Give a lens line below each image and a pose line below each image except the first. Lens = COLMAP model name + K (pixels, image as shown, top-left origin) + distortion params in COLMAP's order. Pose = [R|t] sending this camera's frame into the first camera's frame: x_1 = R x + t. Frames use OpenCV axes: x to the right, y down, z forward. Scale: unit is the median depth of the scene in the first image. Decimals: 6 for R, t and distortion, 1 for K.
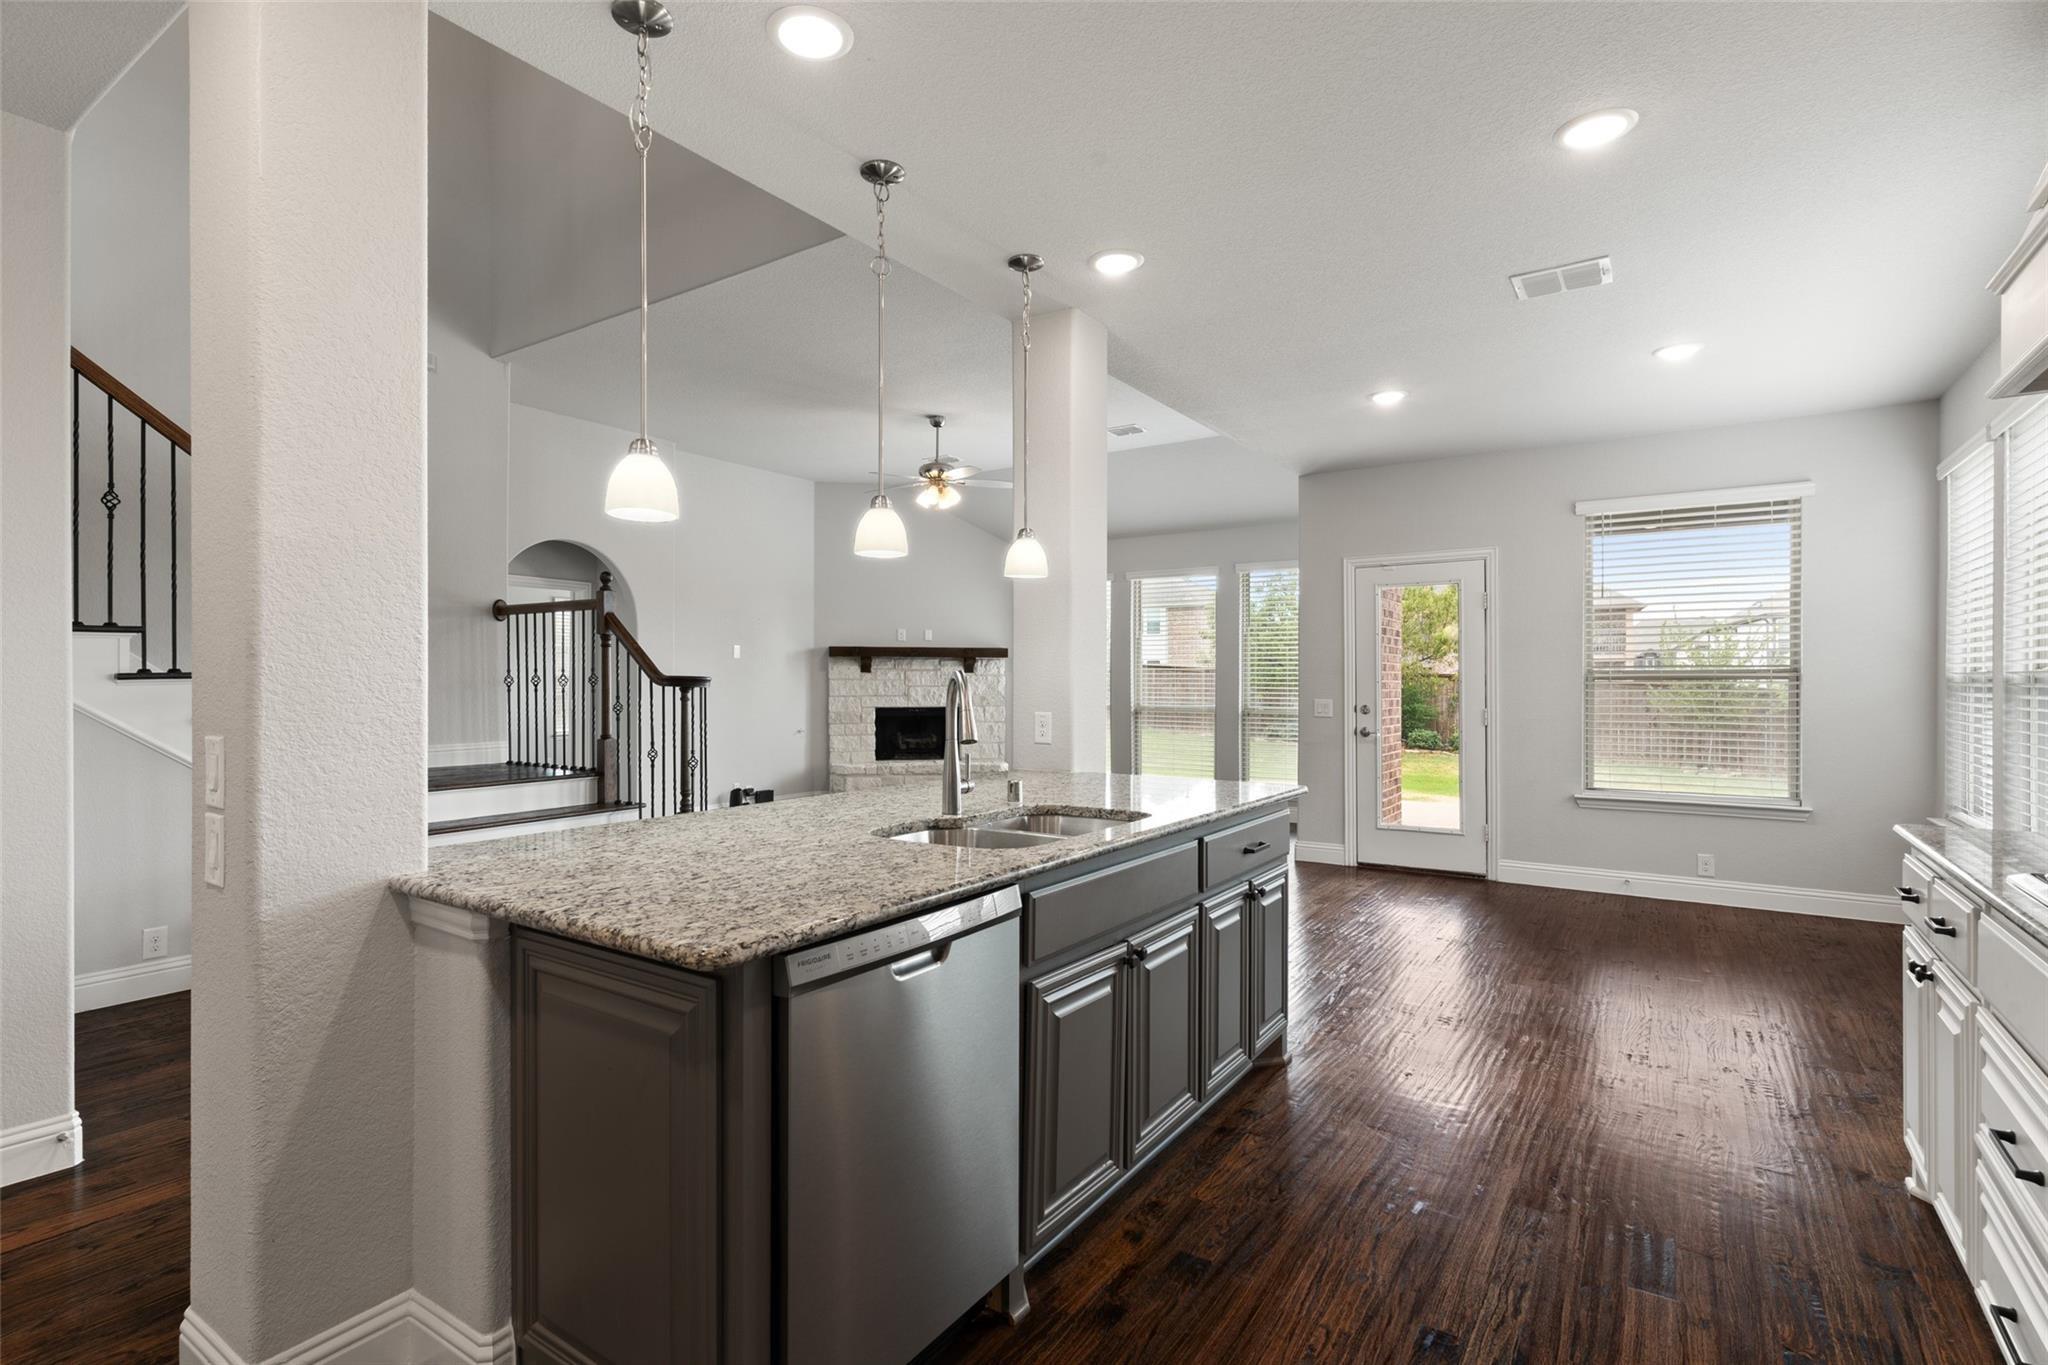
lens RADIAL K [[972.3, 0, 1017.8], [0, 972.3, 686.8], [0, 0, 1]] dist [0.000949, 0.000444]
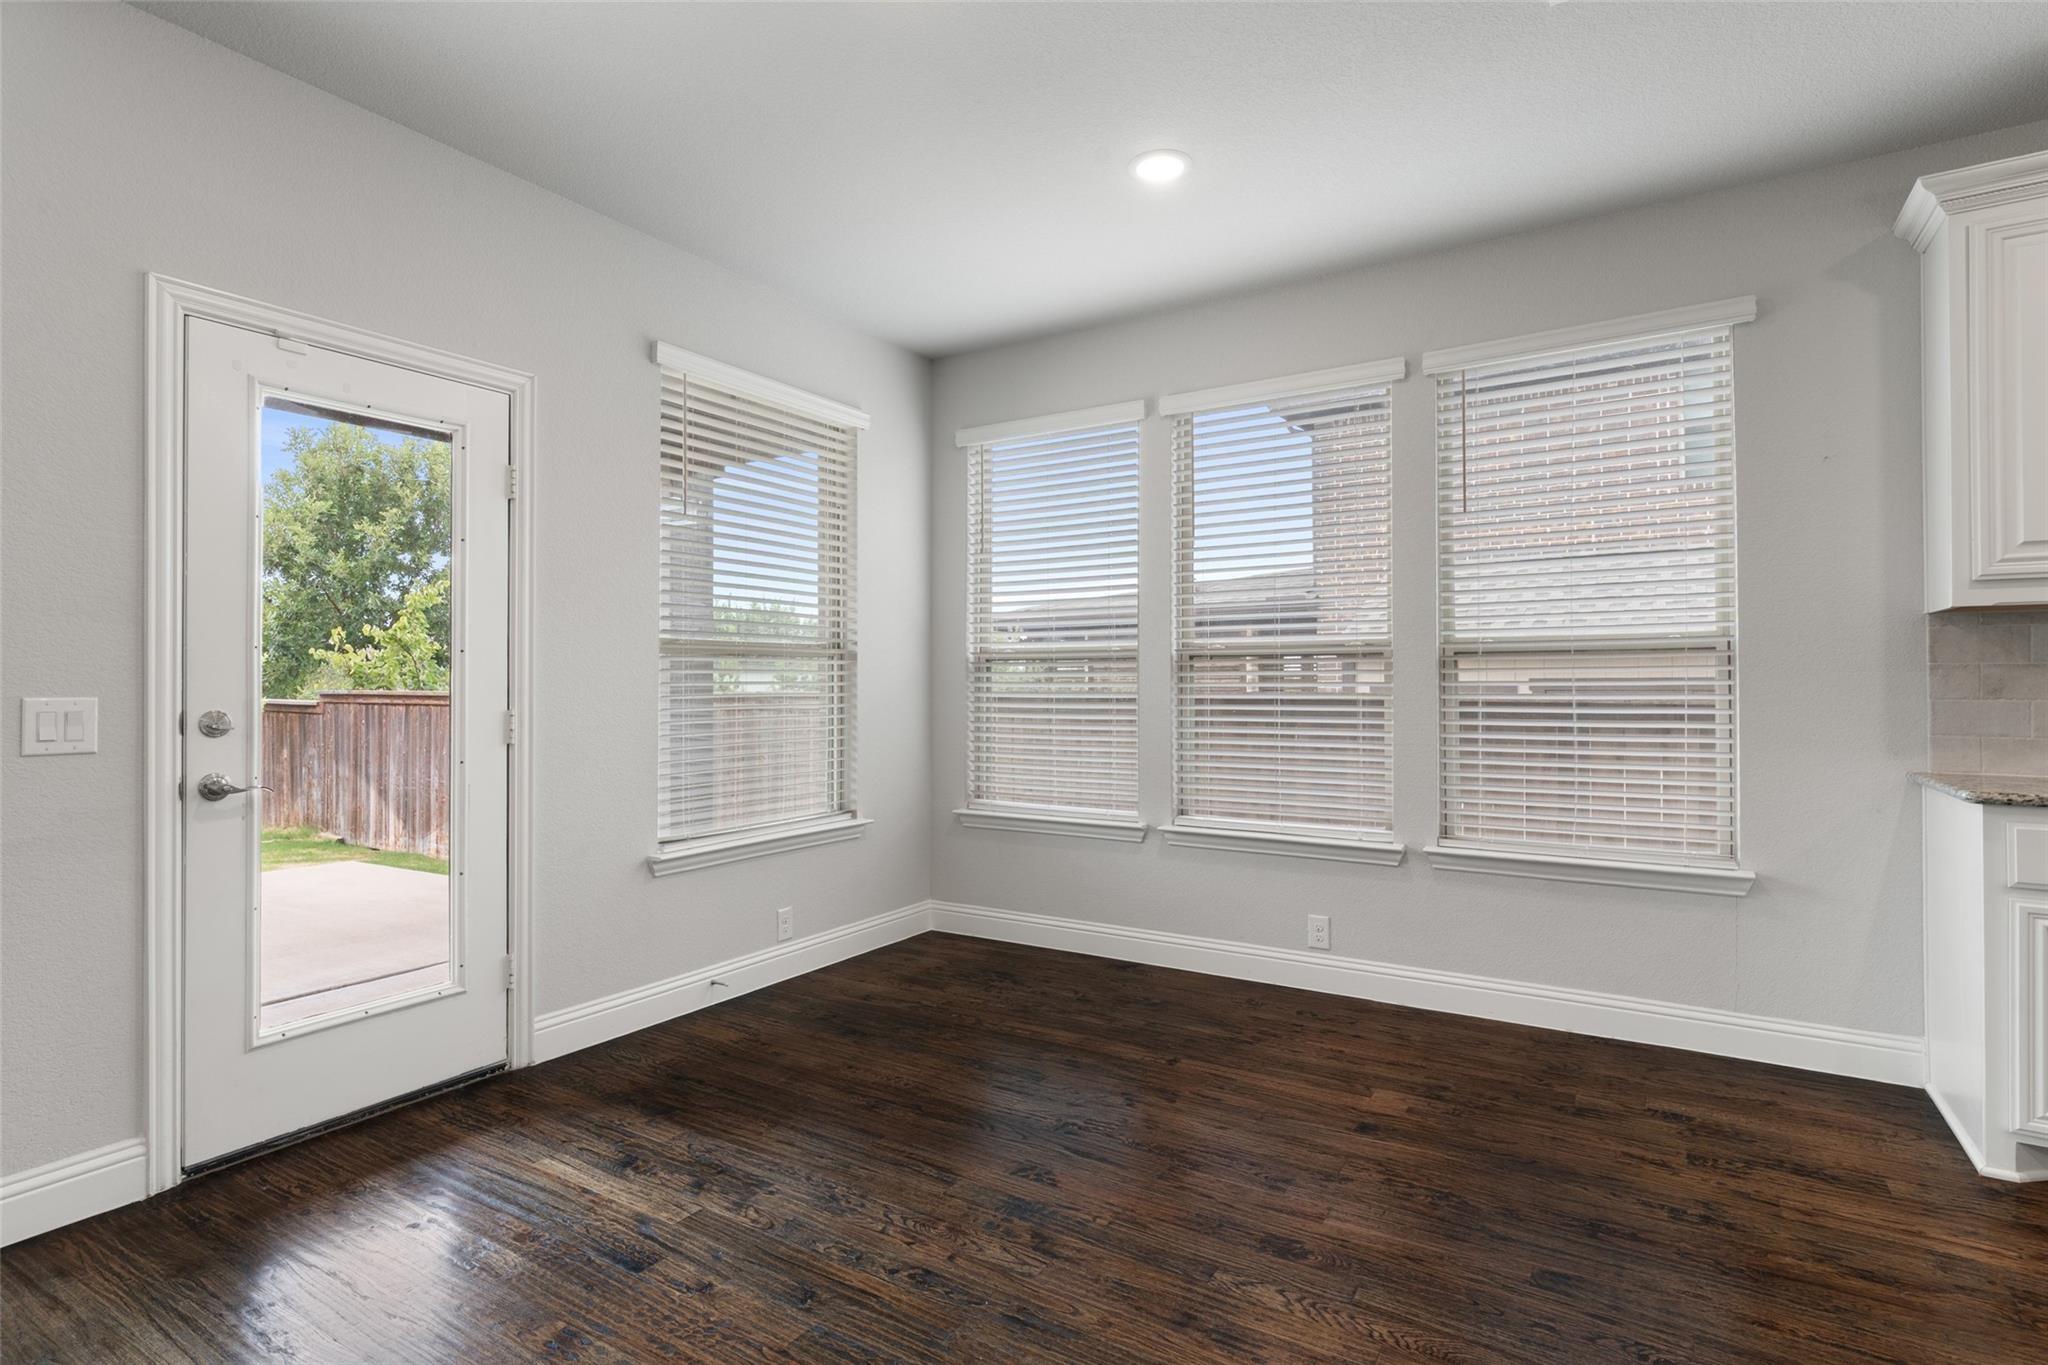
lens RADIAL K [[1020.4, 0, 1014.7], [0, 1020.4, 671.6], [0, 0, 1]] dist [0.001887, 0.000357]
pose [[-0.031126, 0.011456, 0.999450, -0.025285], [0.006867, 0.999913, -0.011248, 0.011211], [-0.999492, 0.006513, -0.031202, 0.770109]]
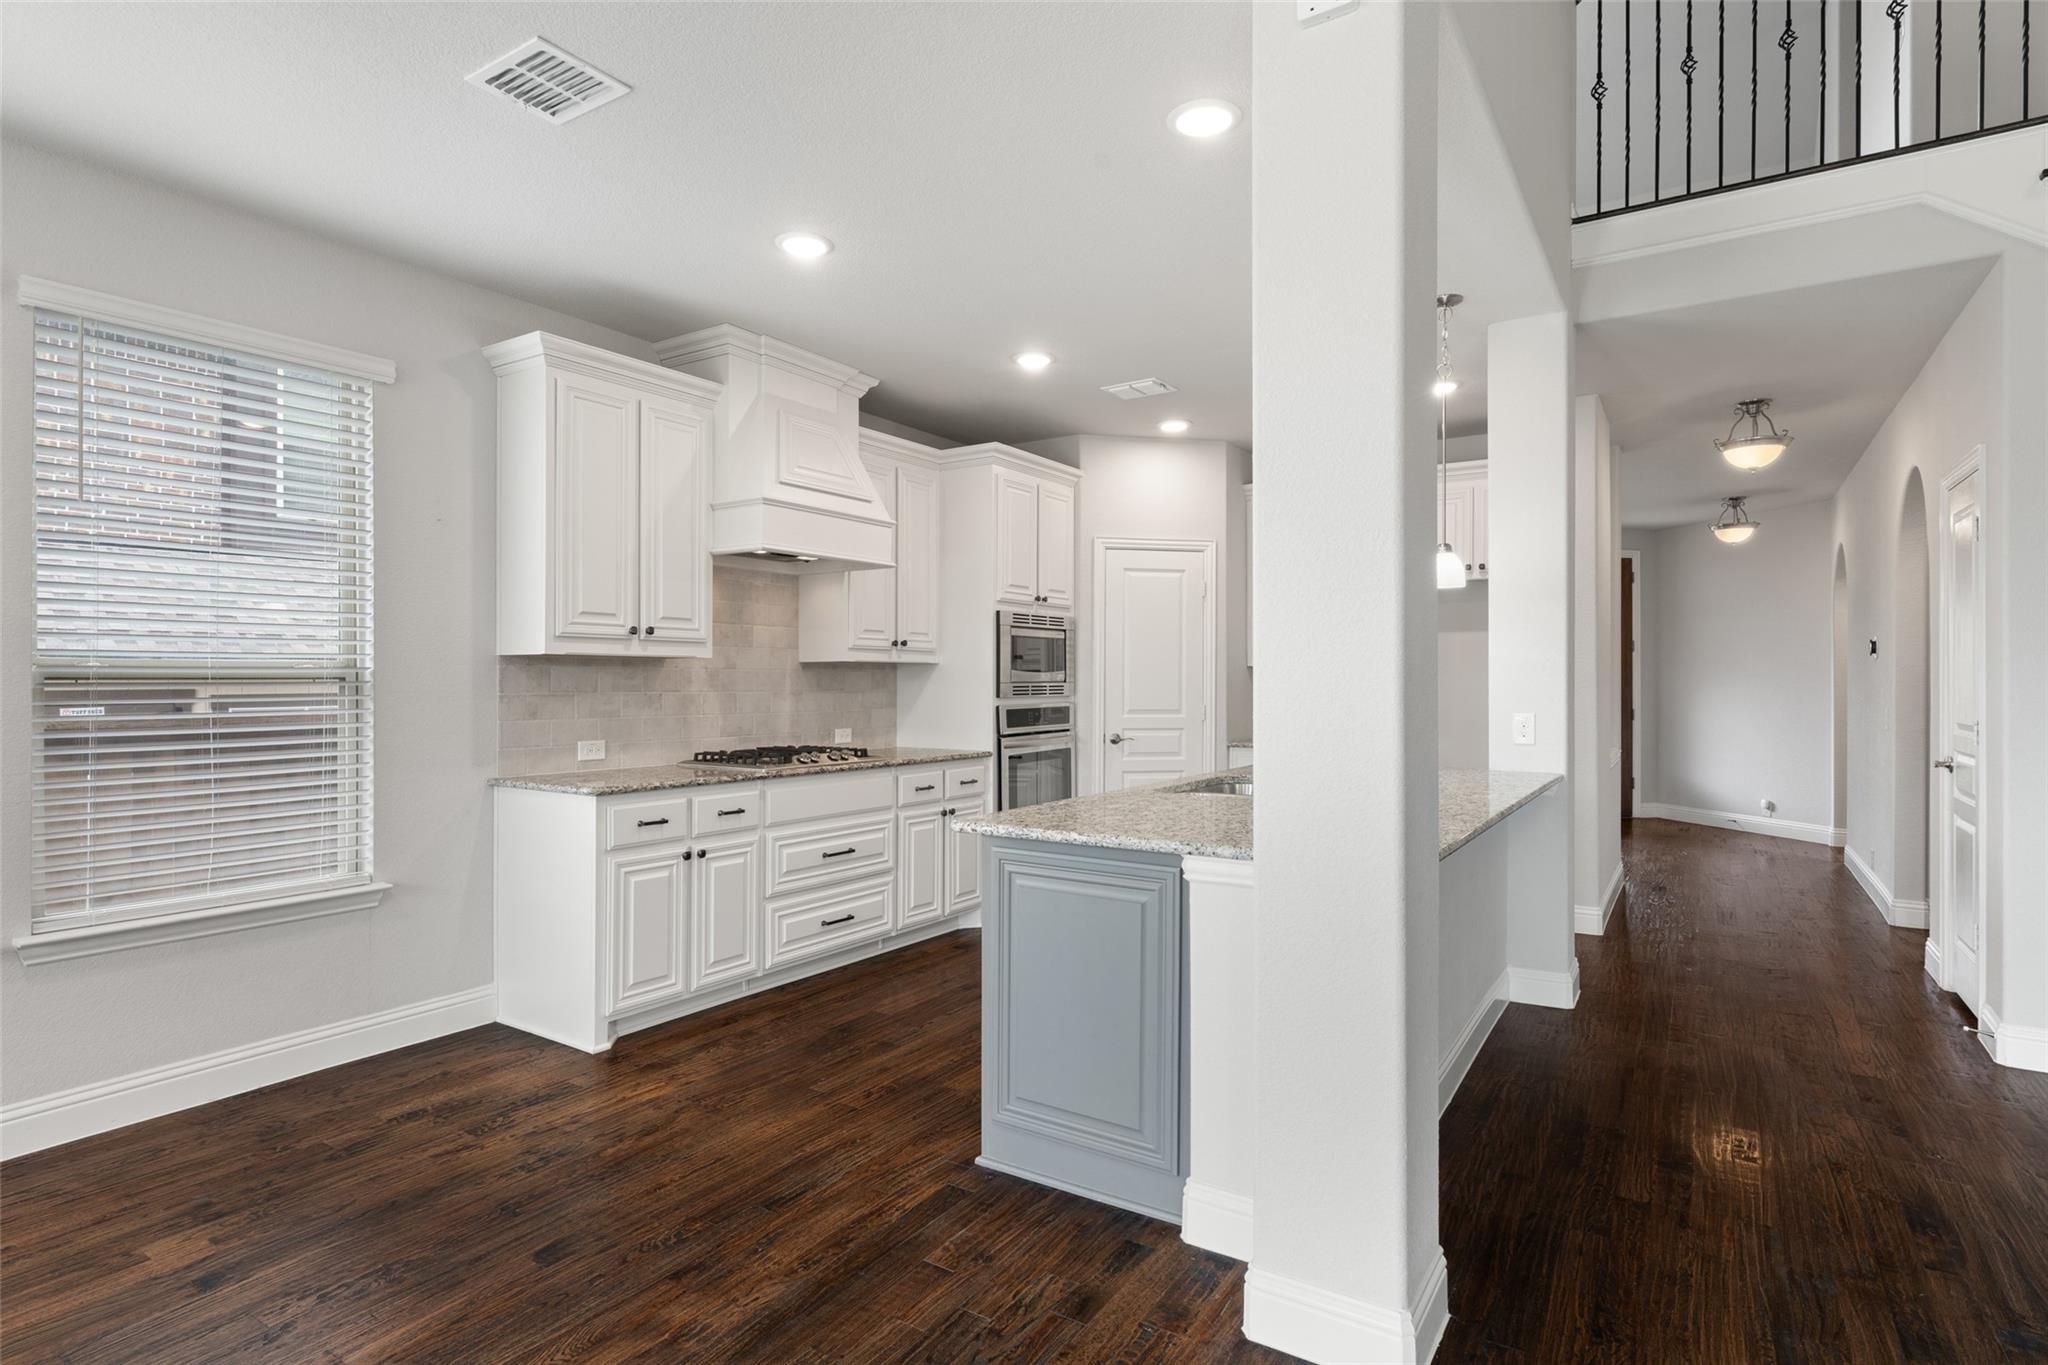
lens RADIAL K [[1048.3, 0, 1019.3], [0, 1048.3, 681.1], [0, 0, 1]] dist [-0.006342, 0.002492]
pose [[-0.999782, -0.002025, -0.020776, 0.135121], [-0.002123, 0.999987, 0.004709, -0.006183], [0.020766, 0.004752, -0.999773, 0.968736]]
